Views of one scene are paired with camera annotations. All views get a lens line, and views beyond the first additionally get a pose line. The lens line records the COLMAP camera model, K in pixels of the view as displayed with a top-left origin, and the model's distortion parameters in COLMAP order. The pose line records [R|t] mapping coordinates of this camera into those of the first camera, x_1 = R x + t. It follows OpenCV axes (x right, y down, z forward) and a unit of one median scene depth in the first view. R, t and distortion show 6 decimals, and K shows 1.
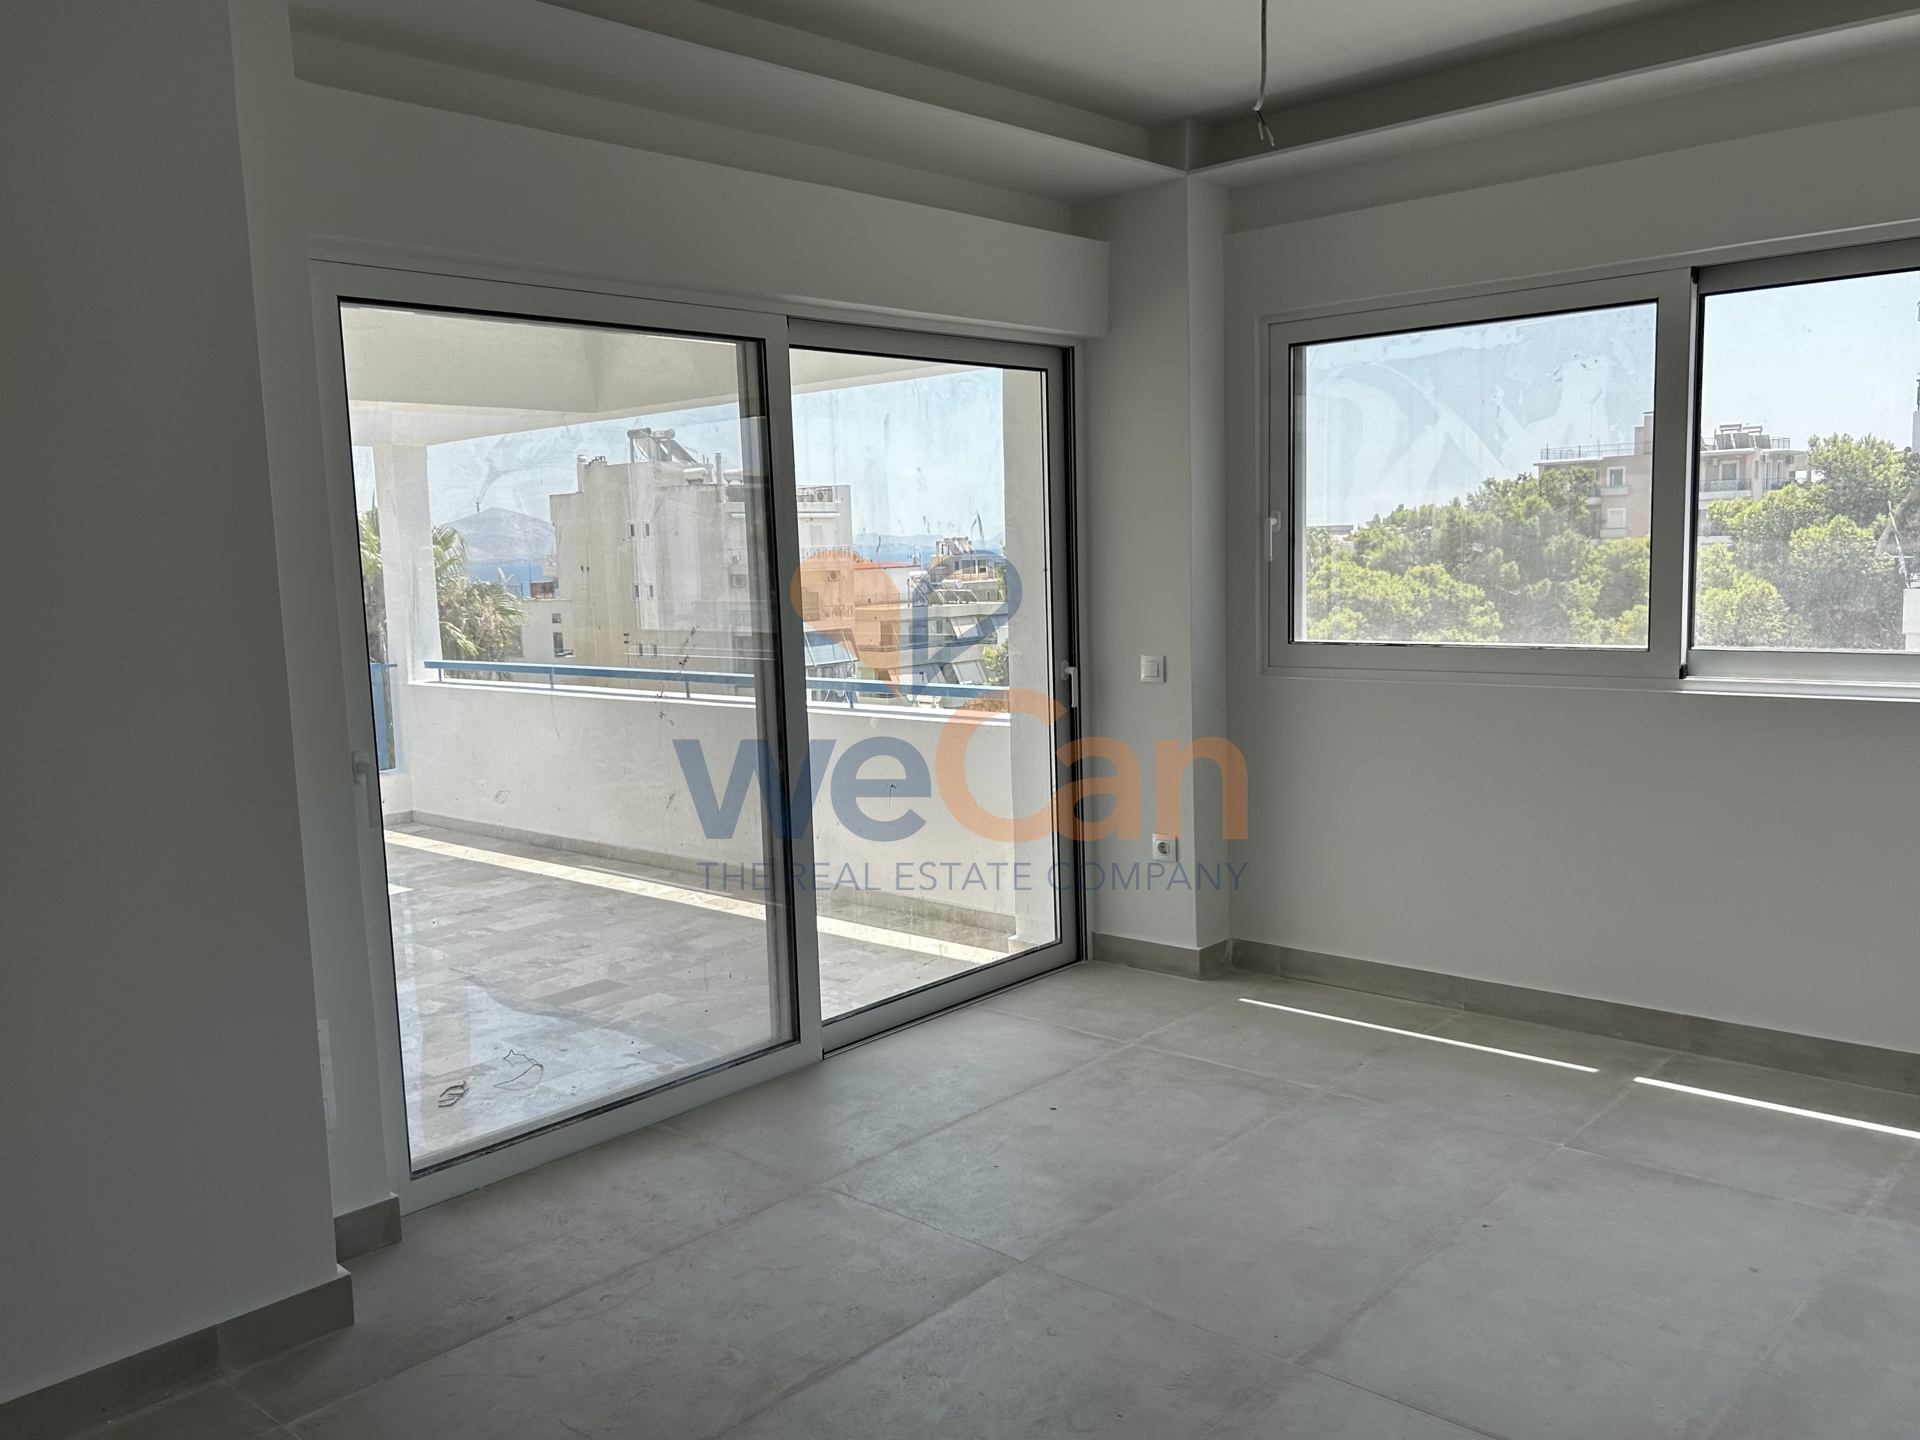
lens RADIAL K [[1521.4, 0, 960.0], [0, 1521.4, 737.0], [0, 0, 1]] dist [0.092911, -0.135552]
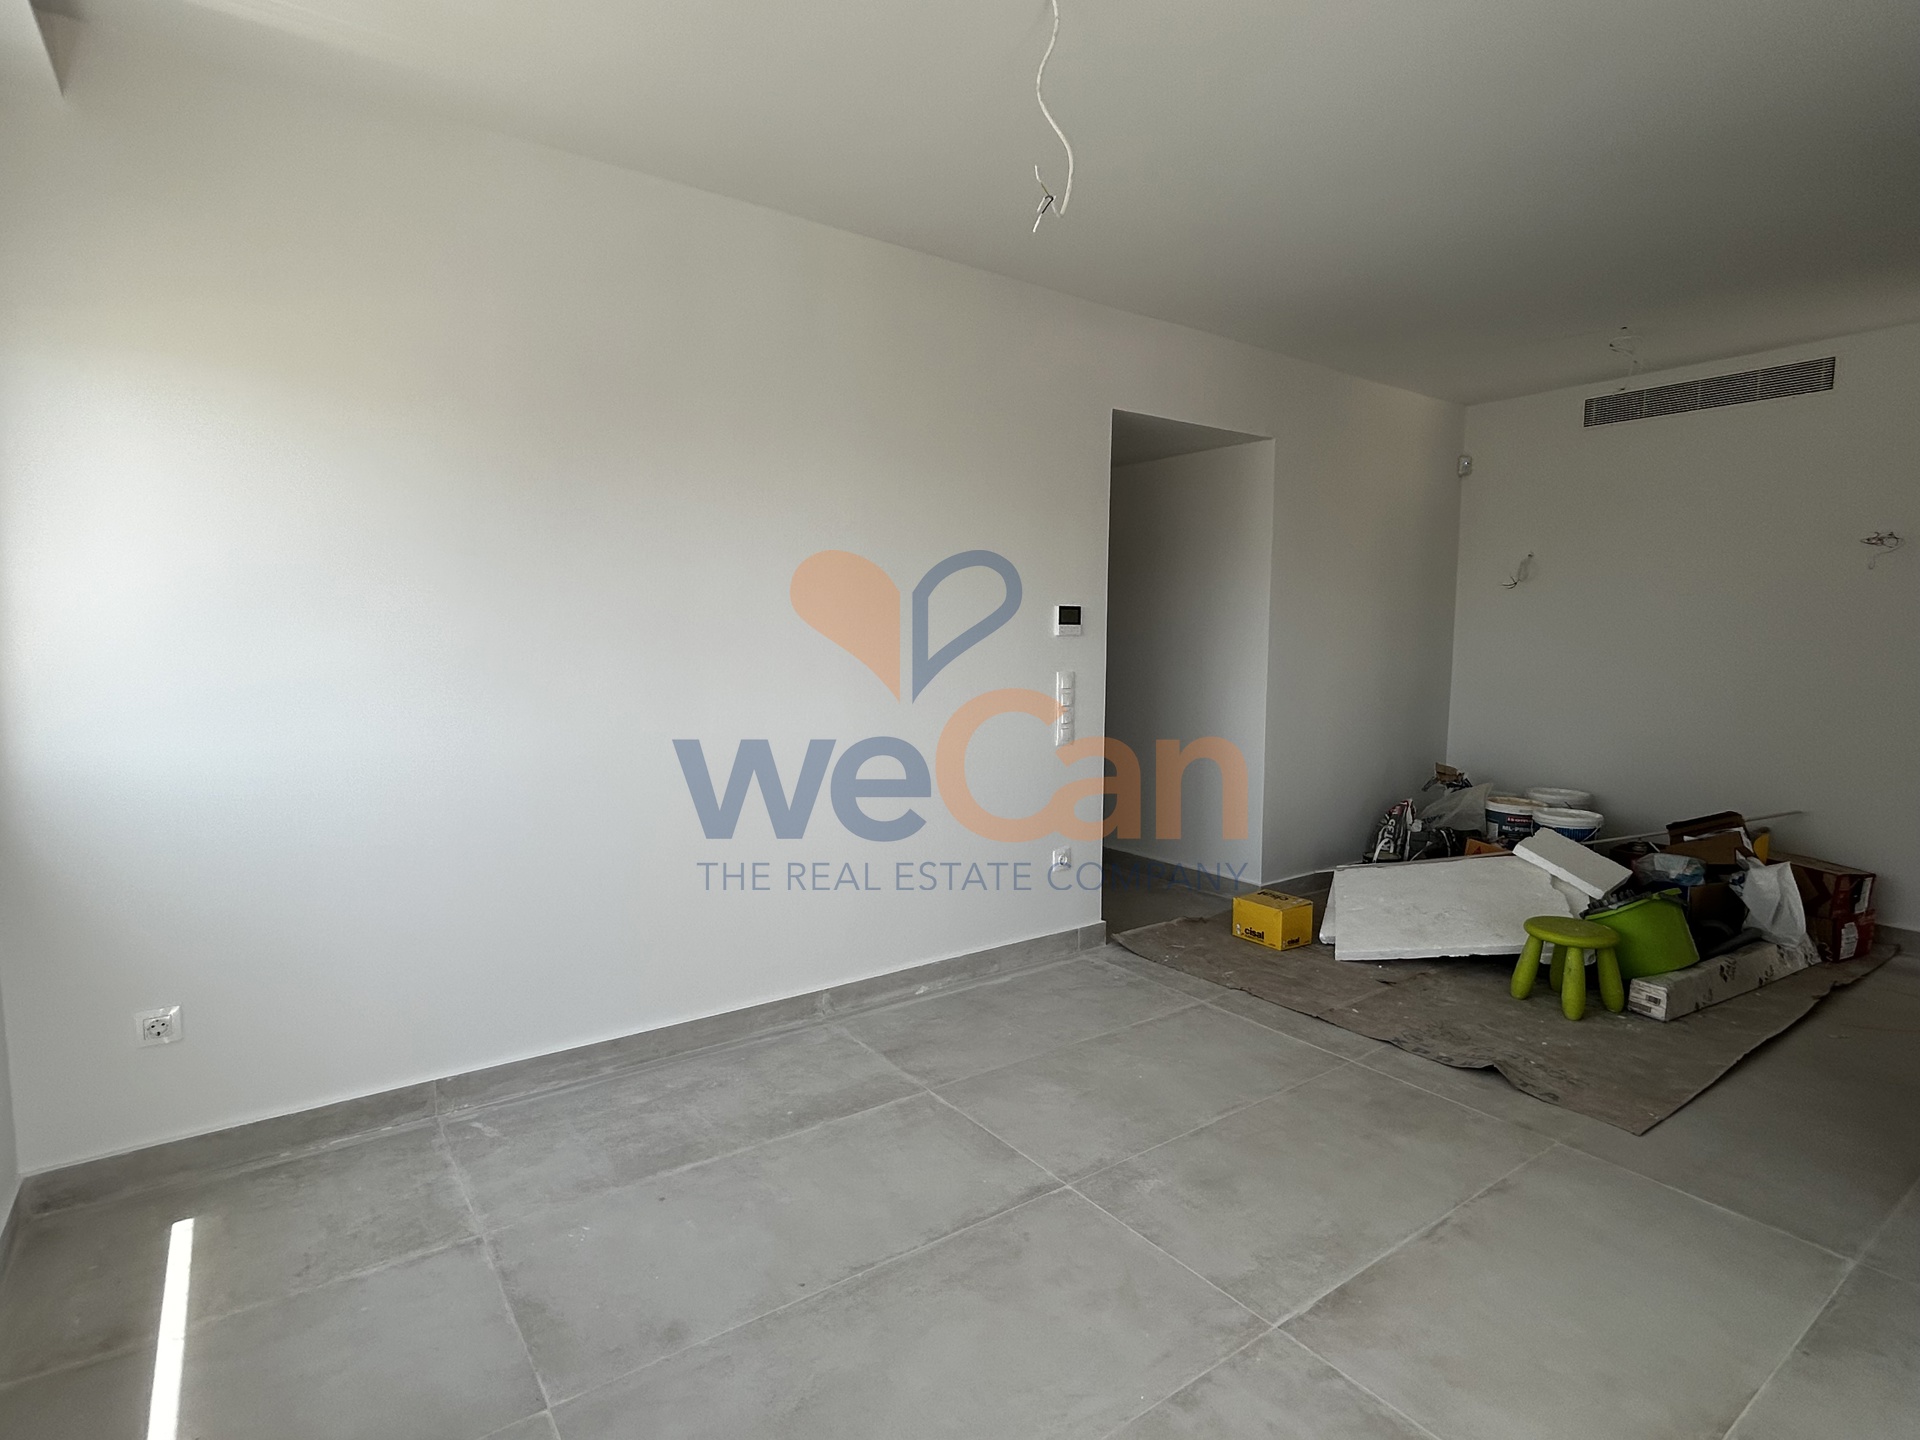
lens RADIAL K [[983.6, 0, 960.0], [0, 983.6, 720.0], [0, 0, 1]] dist [-0.001992, 0.002923]
pose [[-0.977264, 0.007658, 0.211888, 0.063898], [0.051970, 0.977514, 0.204365, -0.109890], [-0.205559, 0.210730, -0.955687, 0.973863]]
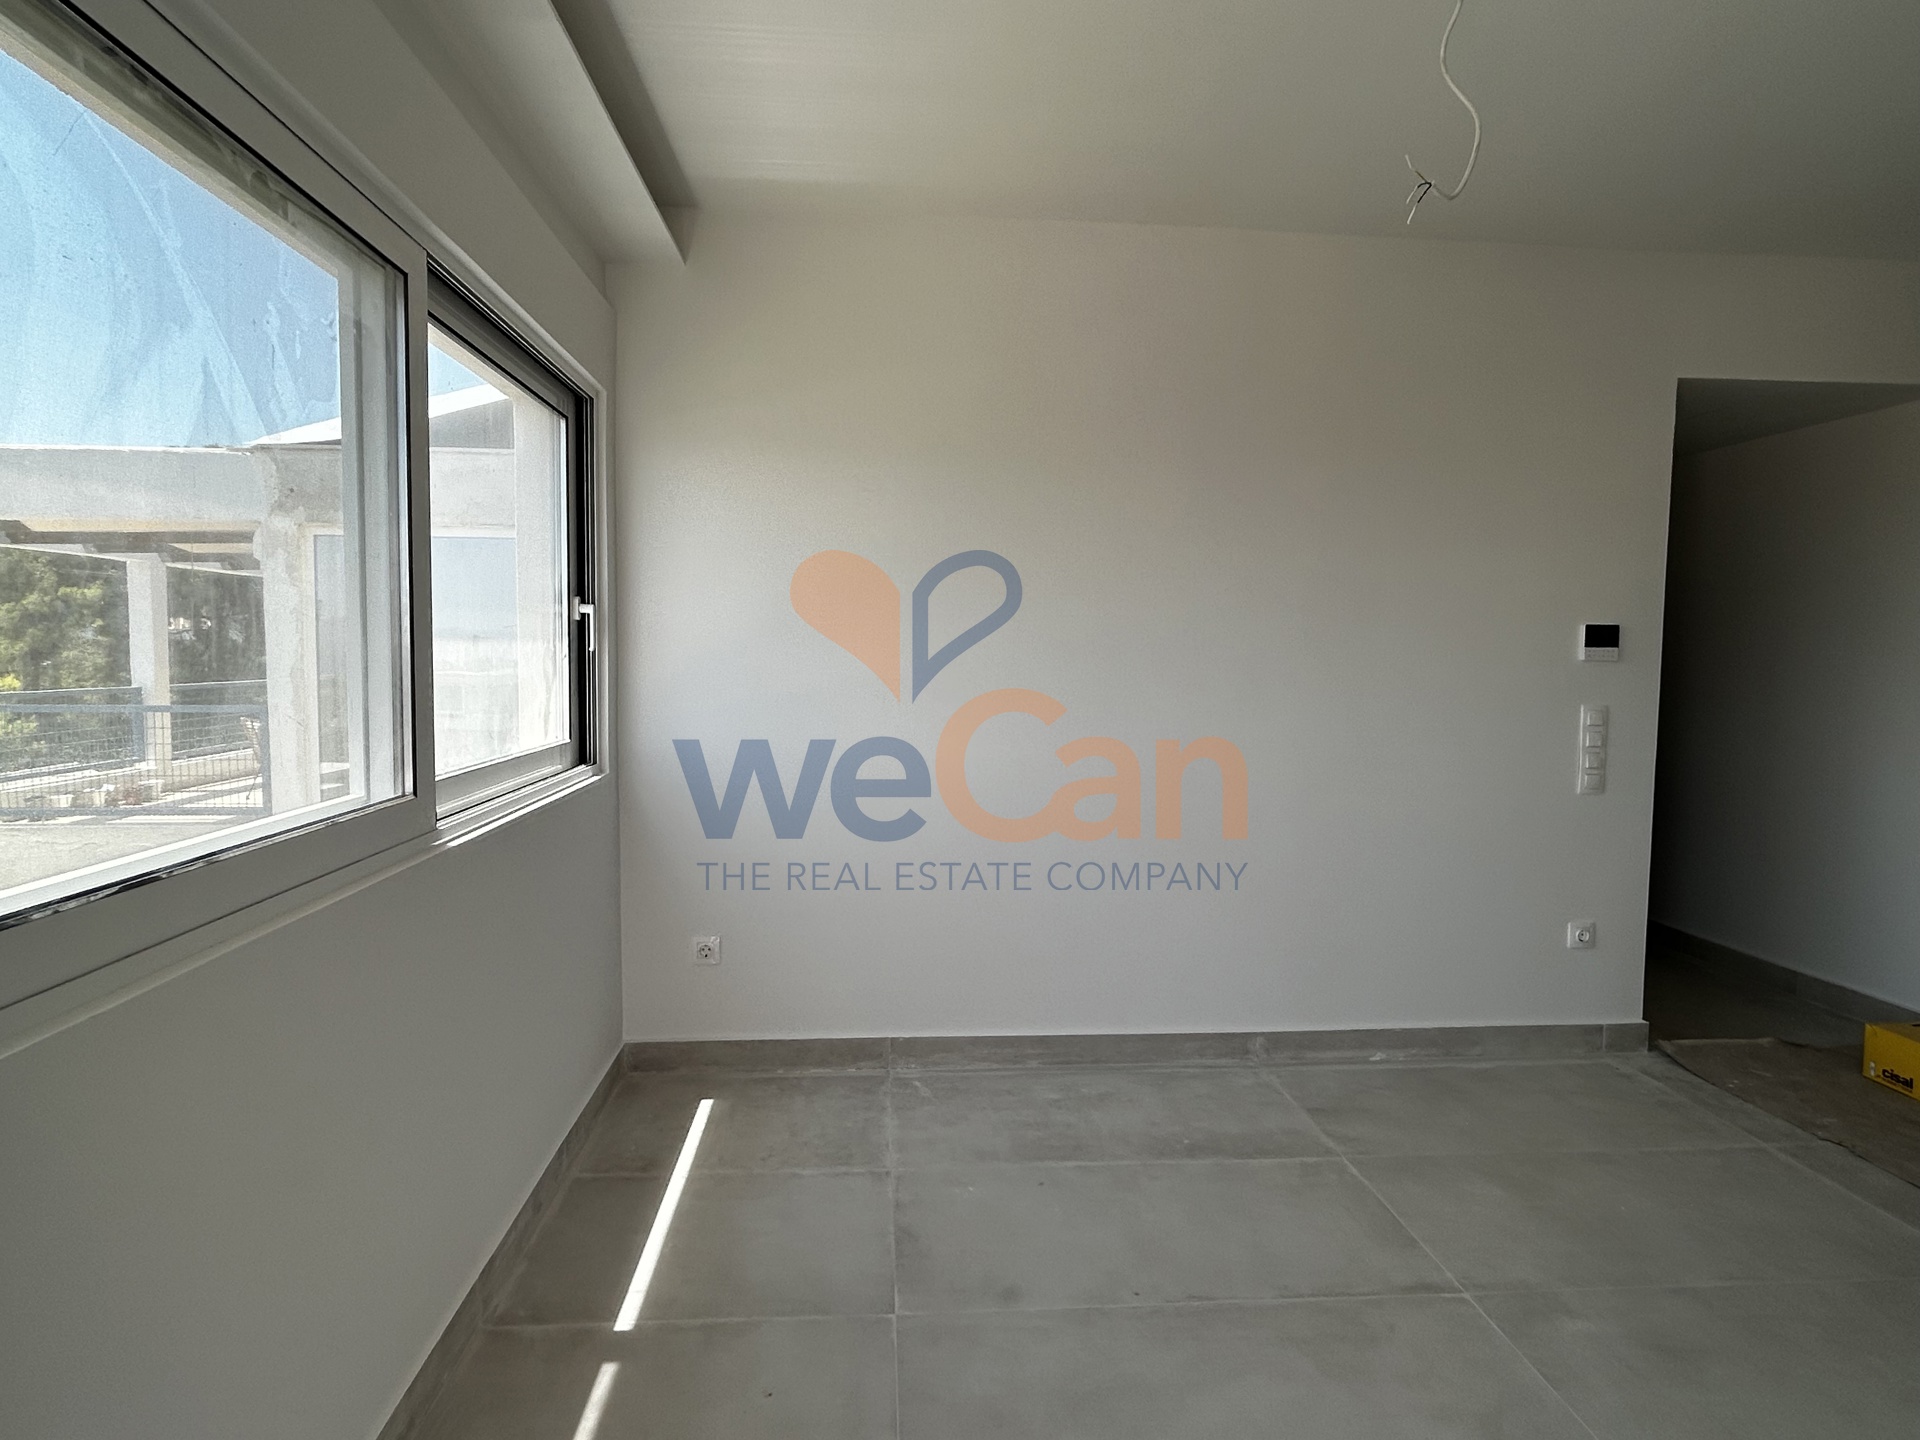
lens RADIAL K [[1066.2, 0, 961.0], [0, 1066.2, 716.2], [0, 0, 1]] dist [0.000038, 0.000050]
pose [[-0.724564, -0.018078, 0.688971, -0.036606], [0.098276, 0.986731, 0.129244, -0.105903], [-0.682165, 0.161355, -0.713173, 0.978139]]
